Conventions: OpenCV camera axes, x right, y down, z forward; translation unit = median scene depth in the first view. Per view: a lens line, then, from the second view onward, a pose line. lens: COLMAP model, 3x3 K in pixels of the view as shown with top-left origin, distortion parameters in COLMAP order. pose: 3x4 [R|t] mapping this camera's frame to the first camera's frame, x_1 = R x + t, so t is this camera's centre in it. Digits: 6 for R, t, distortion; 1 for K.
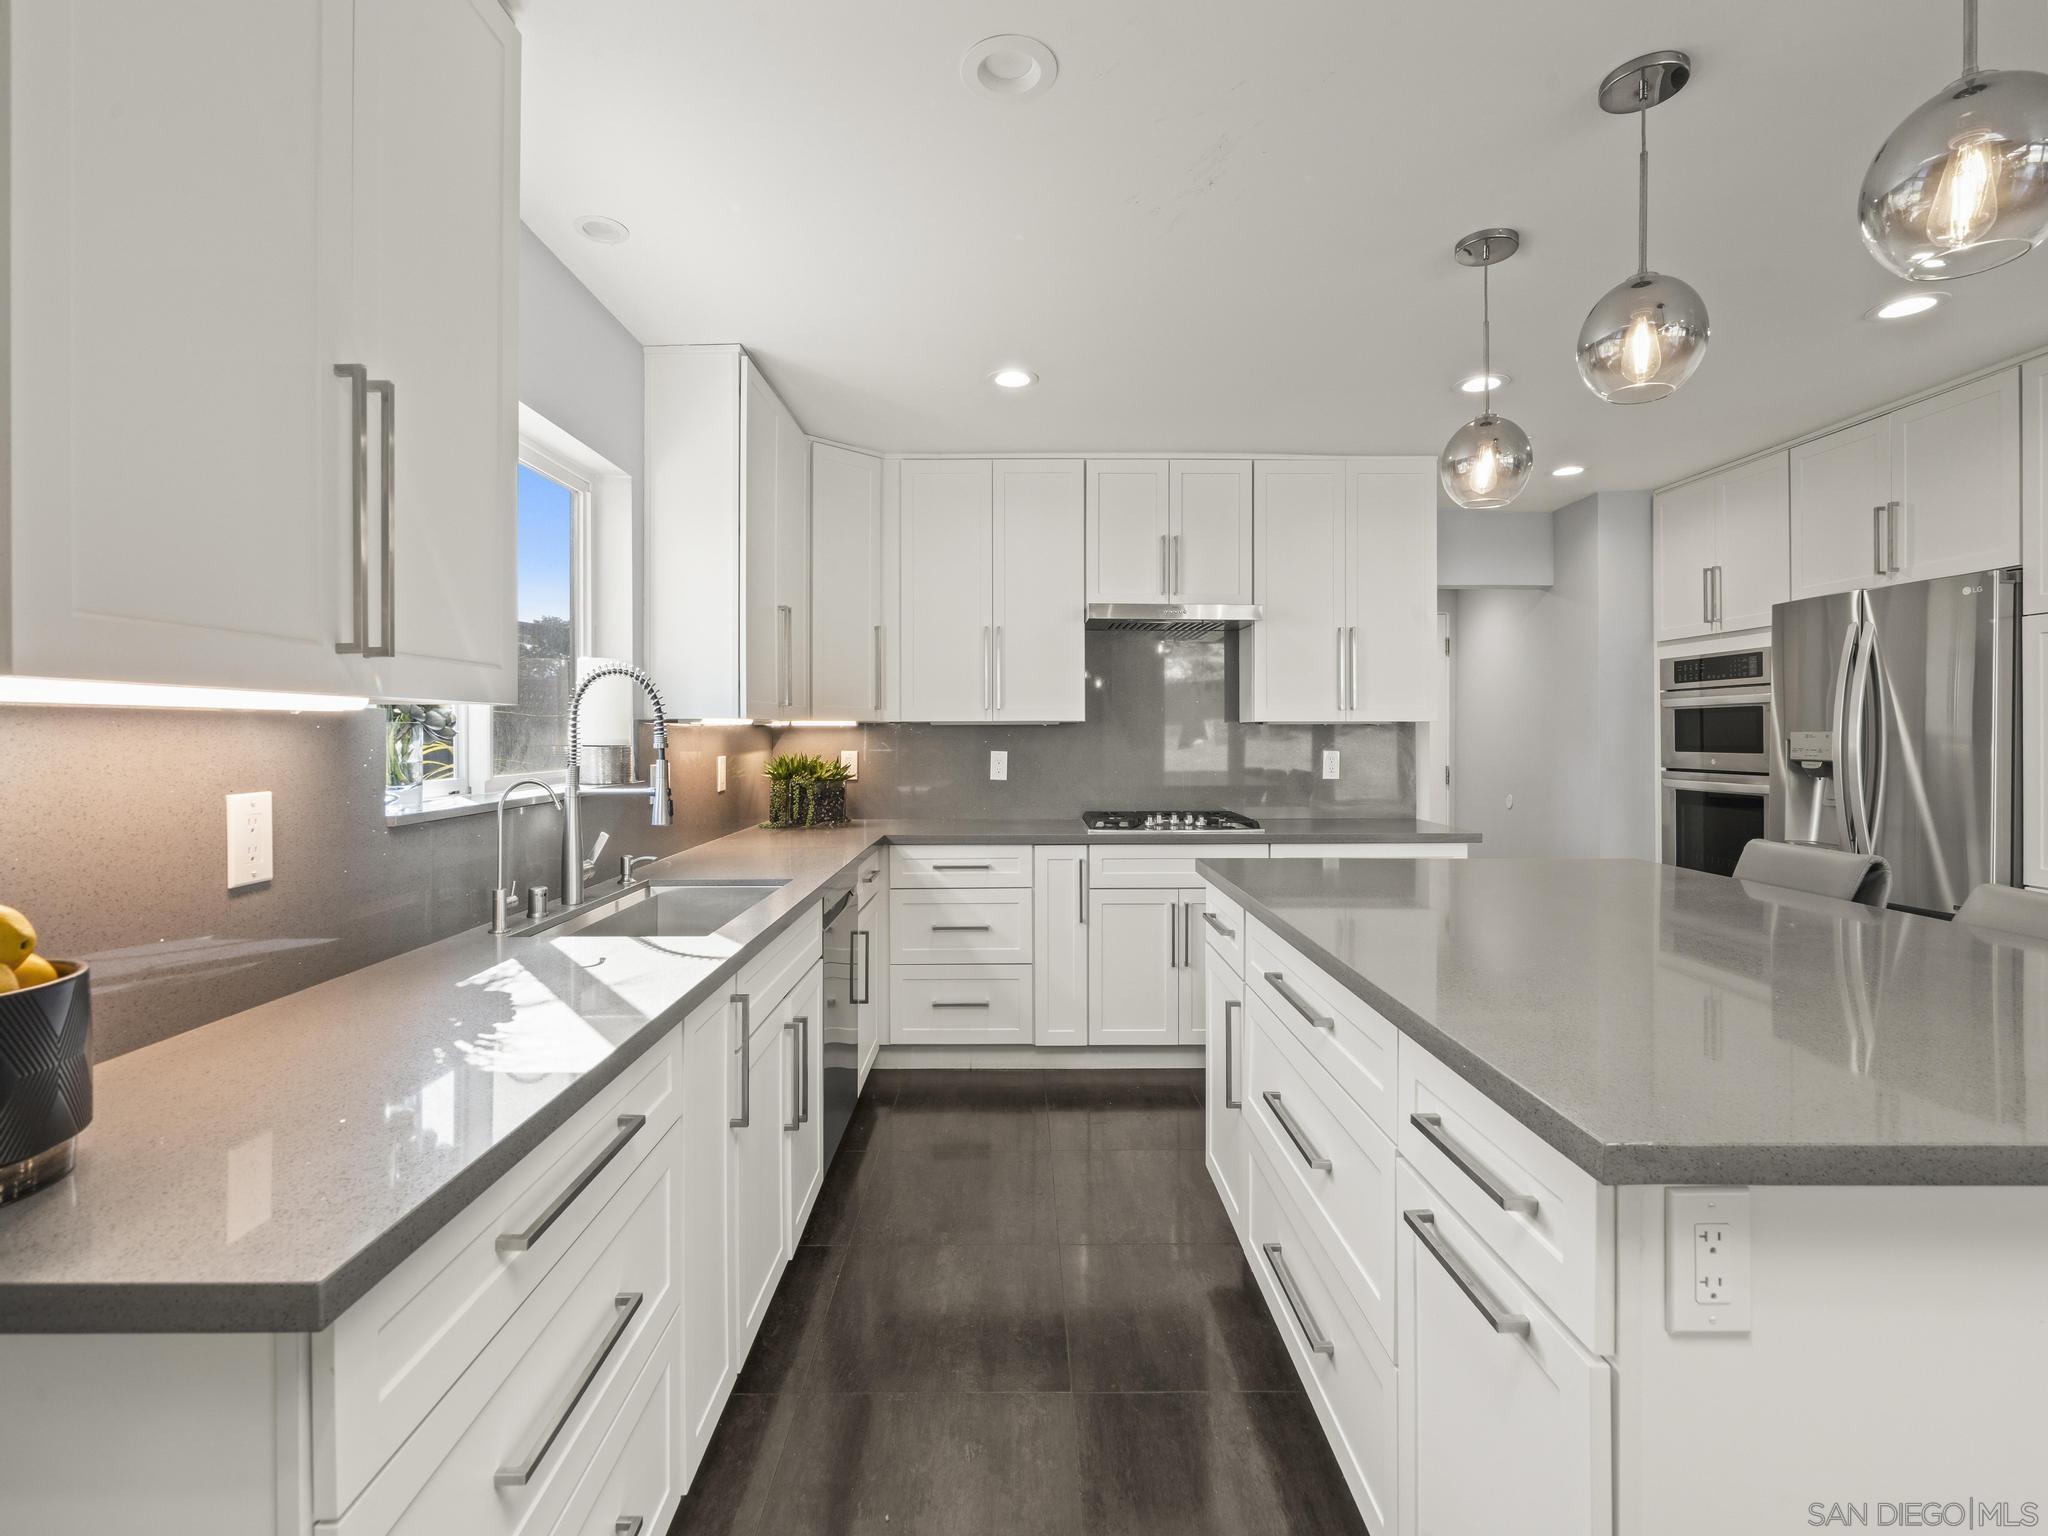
lens RADIAL K [[931.9, 0, 1023.2], [0, 931.9, 731.9], [0, 0, 1]] dist [-0.000737, 0.000109]
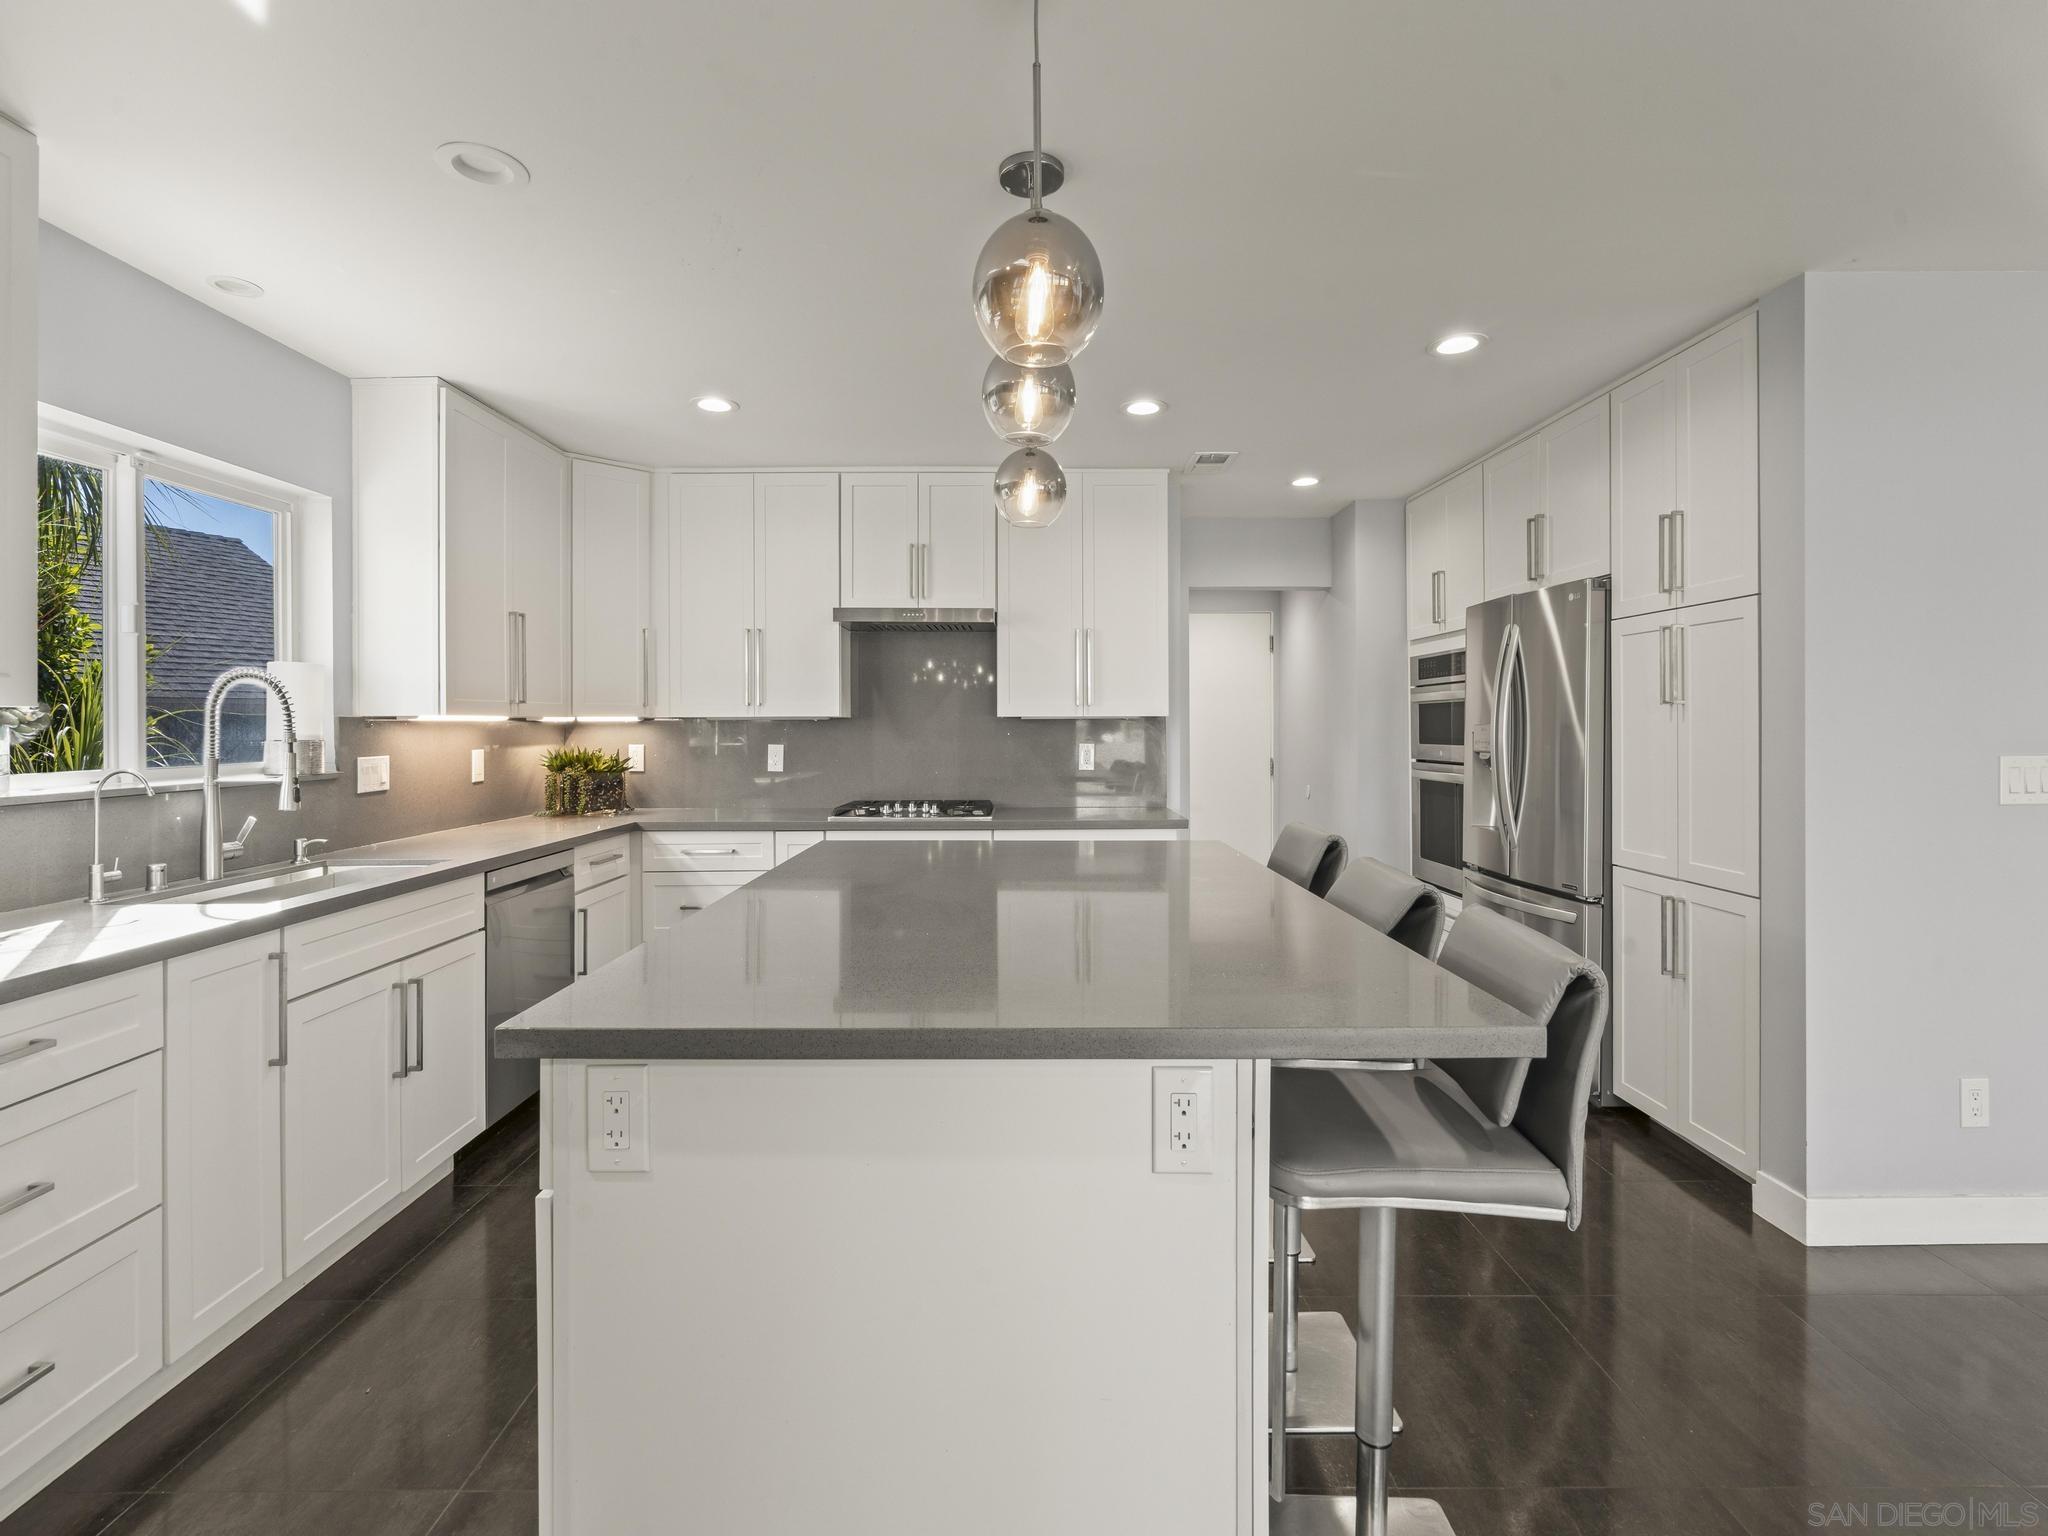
lens RADIAL K [[928.8, 0, 1025.5], [0, 928.8, 728.5], [0, 0, 1]] dist [-0.002204, 0.000596]
pose [[0.999998, -0.001908, 0.000169, 0.296772], [0.001908, 0.999991, 0.003702, -0.001386], [-0.000176, -0.003702, 0.999993, -0.077099]]
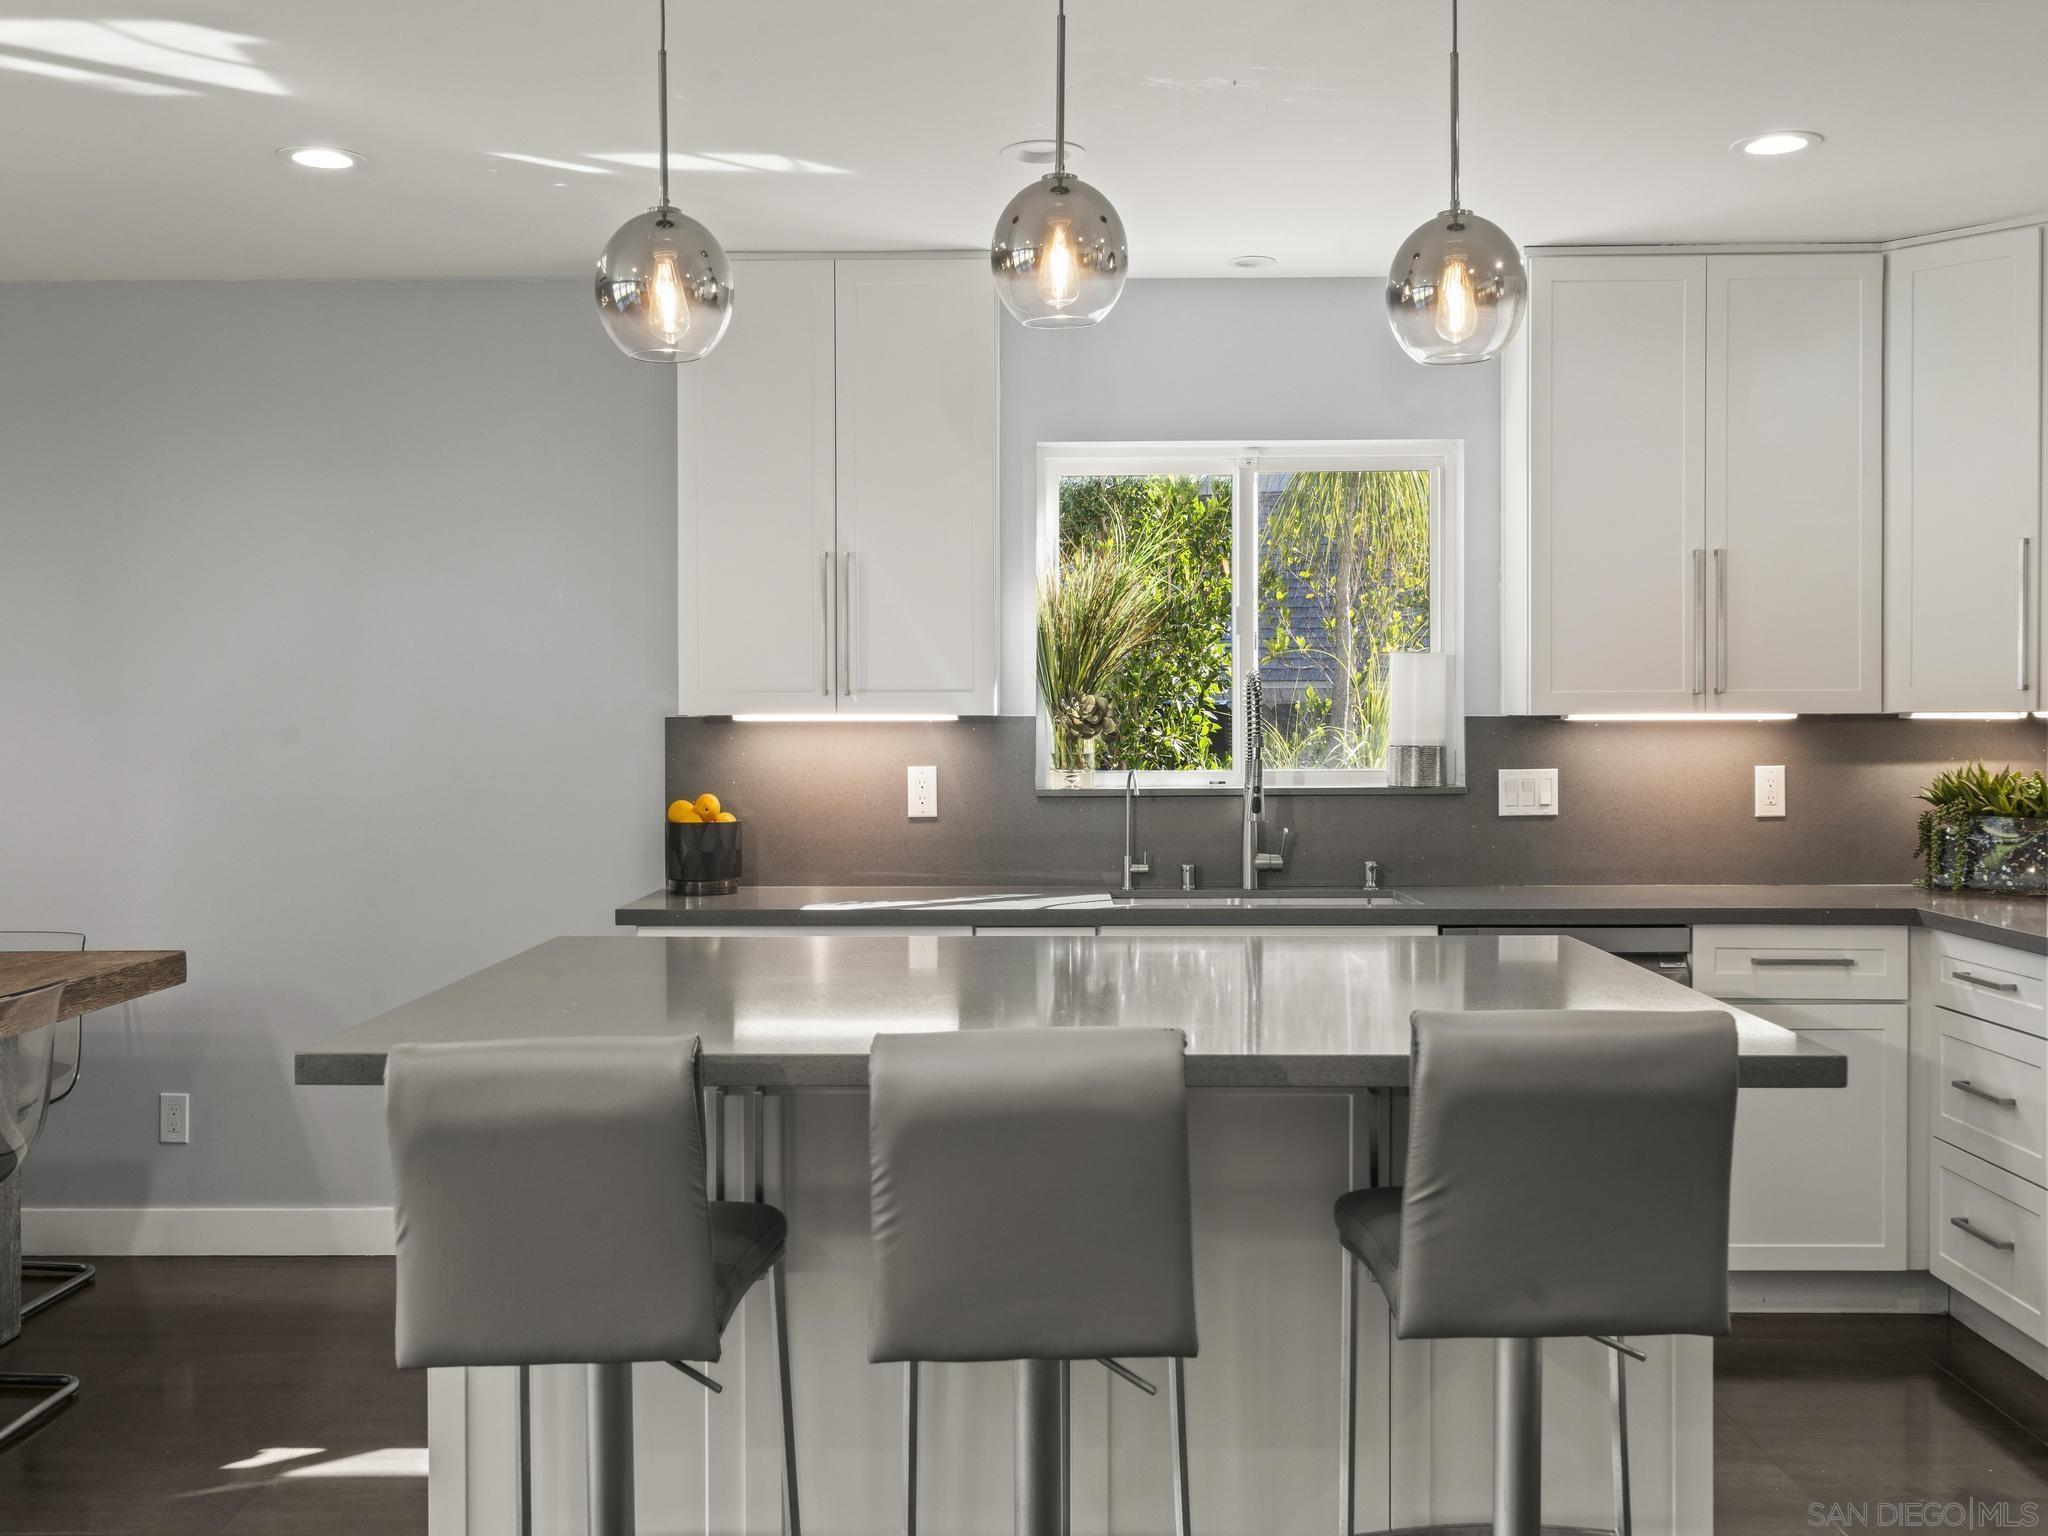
lens RADIAL K [[2006.3, 0, 1033.3], [0, 2006.3, 741.5], [0, 0, 1]] dist [0.007925, 0.012011]
pose [[-0.013457, 0.012571, -0.999830, 1.083562], [0.002129, 0.999919, 0.012544, -0.010801], [0.999907, -0.001960, -0.013482, 0.453240]]
